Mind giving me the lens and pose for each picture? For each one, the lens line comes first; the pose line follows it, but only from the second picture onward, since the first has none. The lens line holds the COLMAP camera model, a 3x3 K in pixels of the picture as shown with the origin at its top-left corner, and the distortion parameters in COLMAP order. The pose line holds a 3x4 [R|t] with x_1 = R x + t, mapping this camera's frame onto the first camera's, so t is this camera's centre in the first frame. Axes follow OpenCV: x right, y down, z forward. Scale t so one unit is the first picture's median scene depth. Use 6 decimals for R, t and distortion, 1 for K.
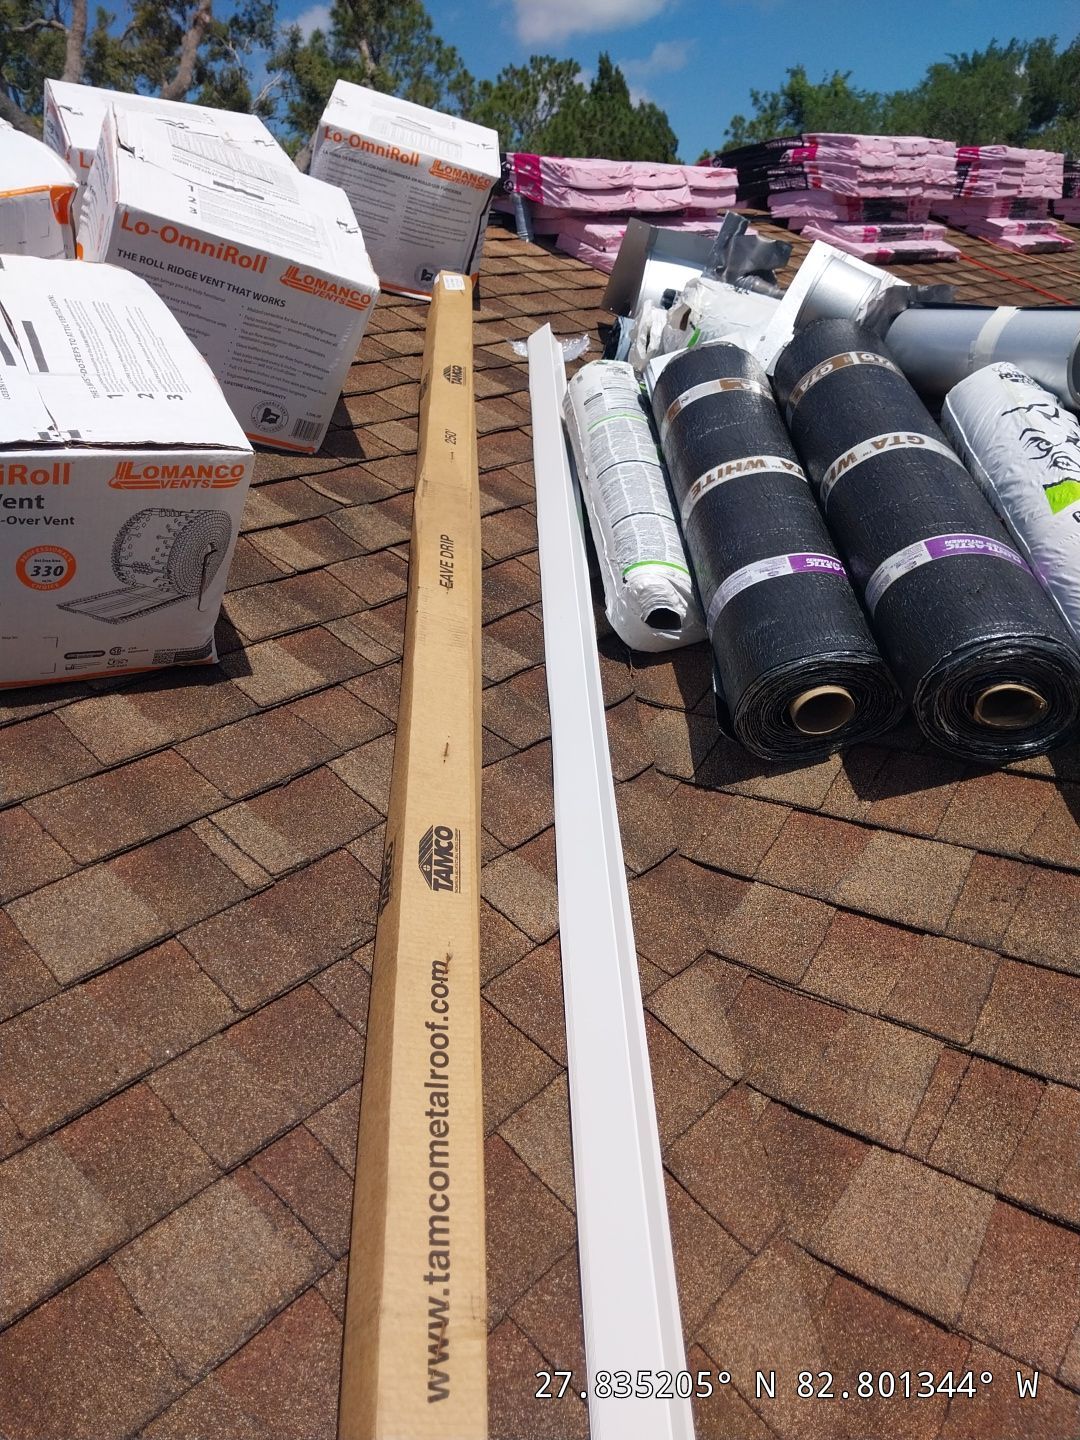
lens RADIAL K [[1128.3, 0, 569.5], [0, 1128.3, 726.0], [0, 0, 1]] dist [0.007427, -0.013664]
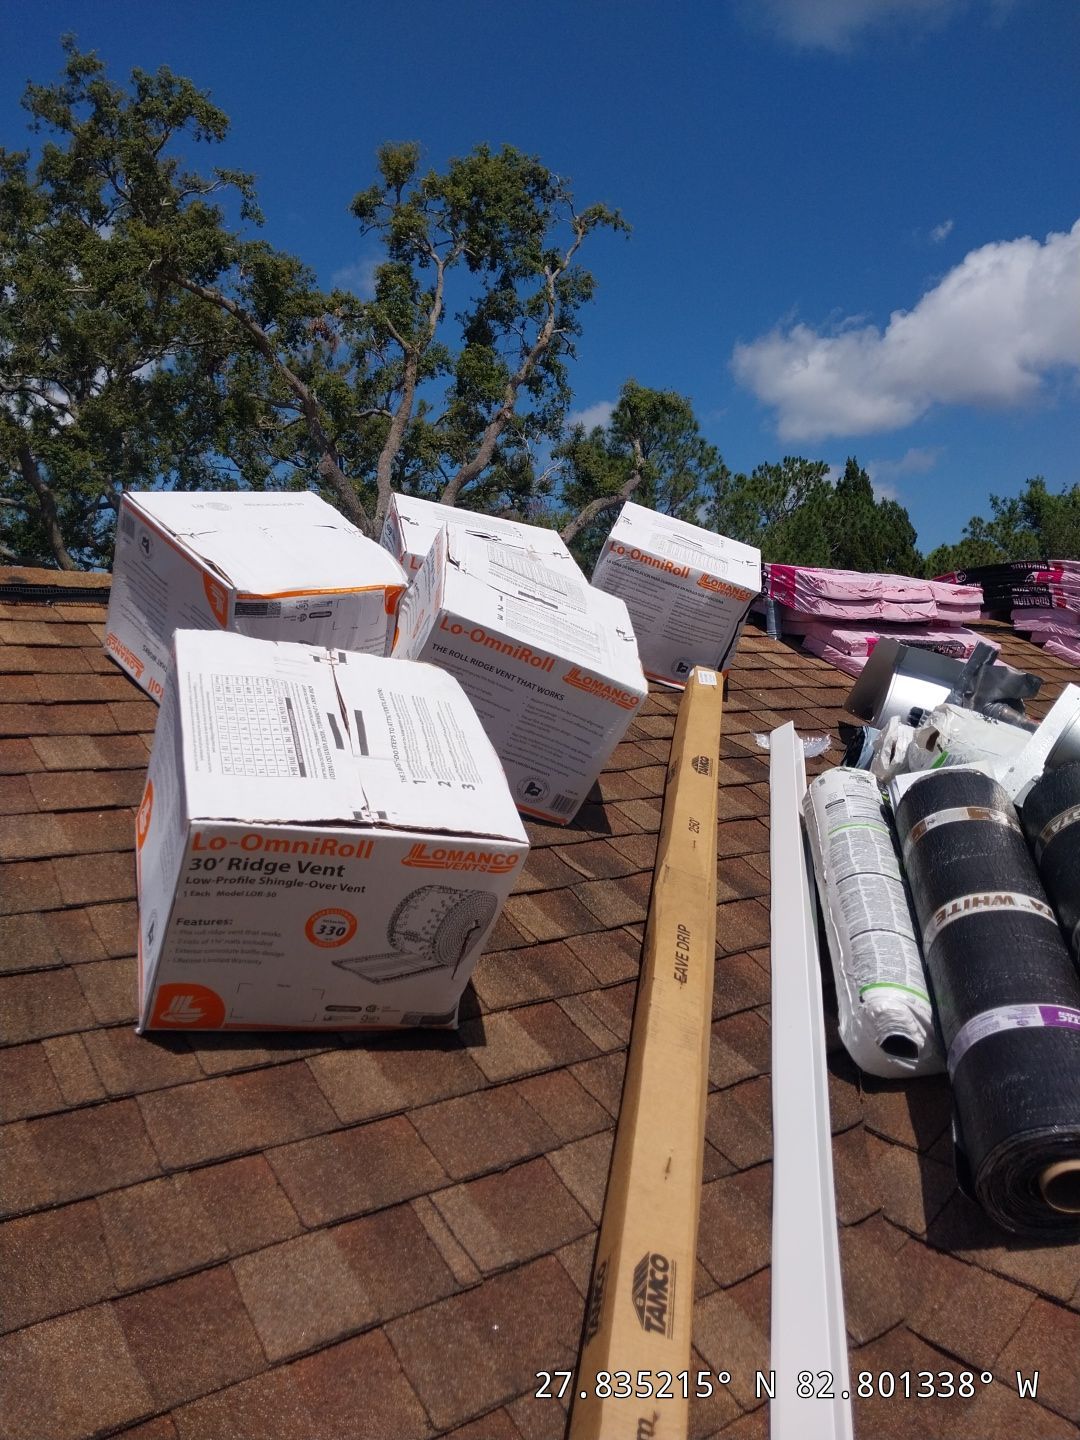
lens RADIAL K [[1139.7, 0, 575.4], [0, 1139.7, 717.1], [0, 0, 1]] dist [0.003779, 0.000023]
pose [[0.977642, 0.099072, -0.185476, -0.039036], [-0.150064, 0.946601, -0.285356, -0.045479], [0.147301, 0.306809, 0.940303, -0.061078]]
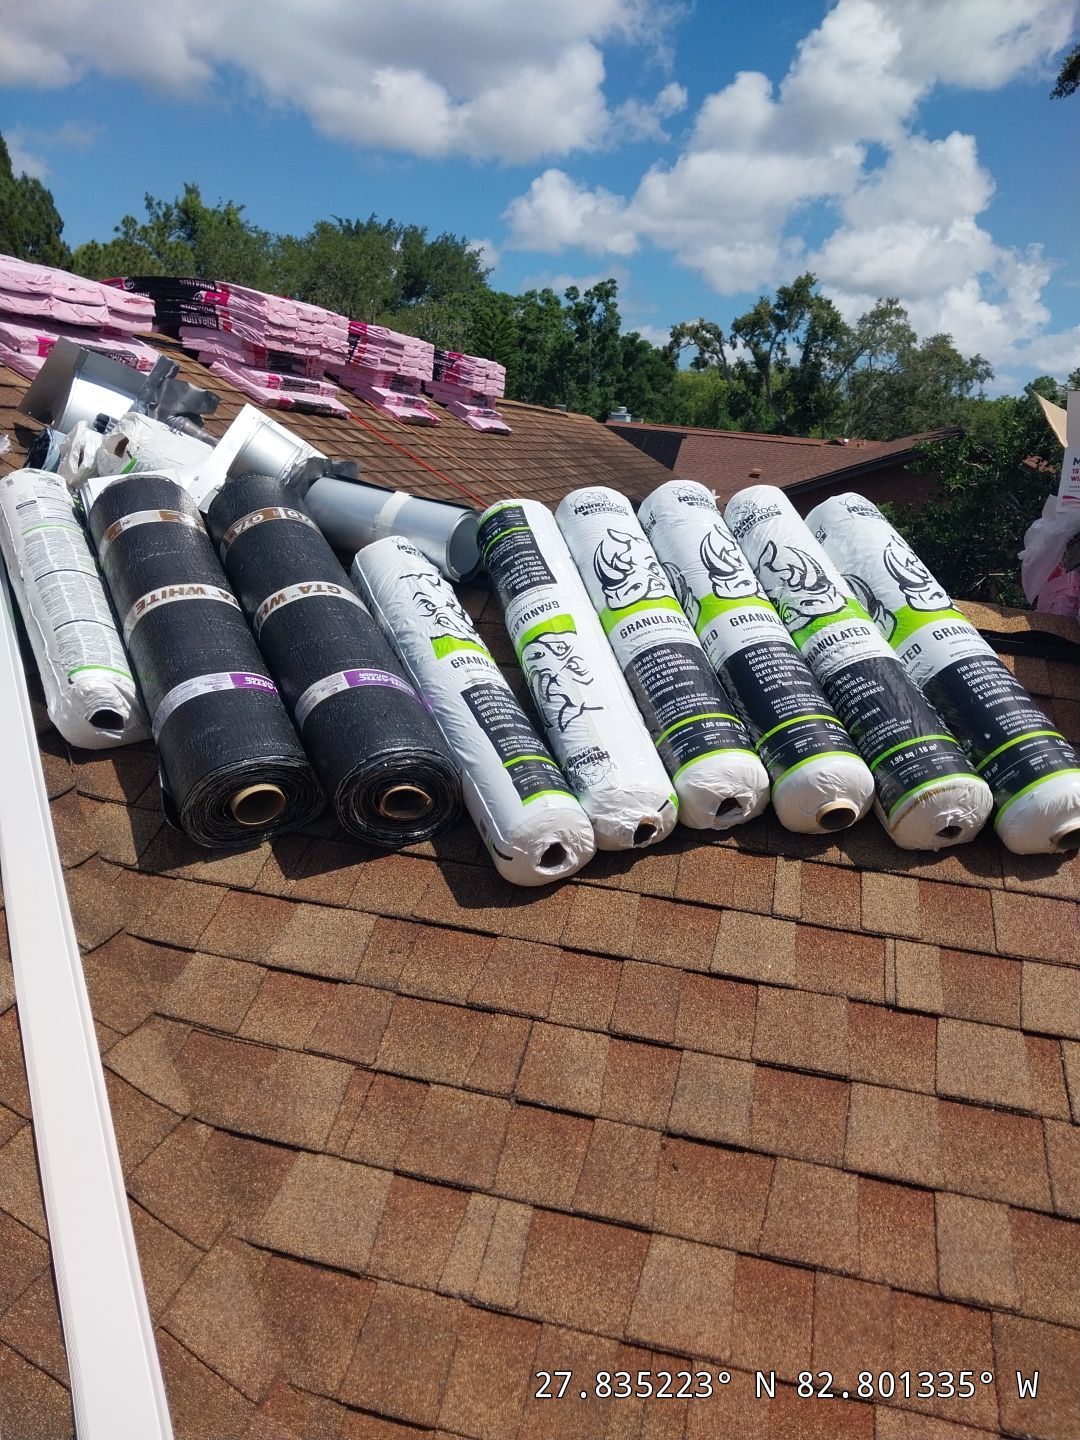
lens RADIAL K [[1134.4, 0, 564.5], [0, 1134.4, 714.5], [0, 0, 1]] dist [-0.008761, 0.005817]
pose [[0.858217, 0.059738, 0.509799, -0.105994], [-0.005212, 0.994167, -0.107722, 0.017582], [-0.513261, 0.089792, 0.853522, -0.187591]]
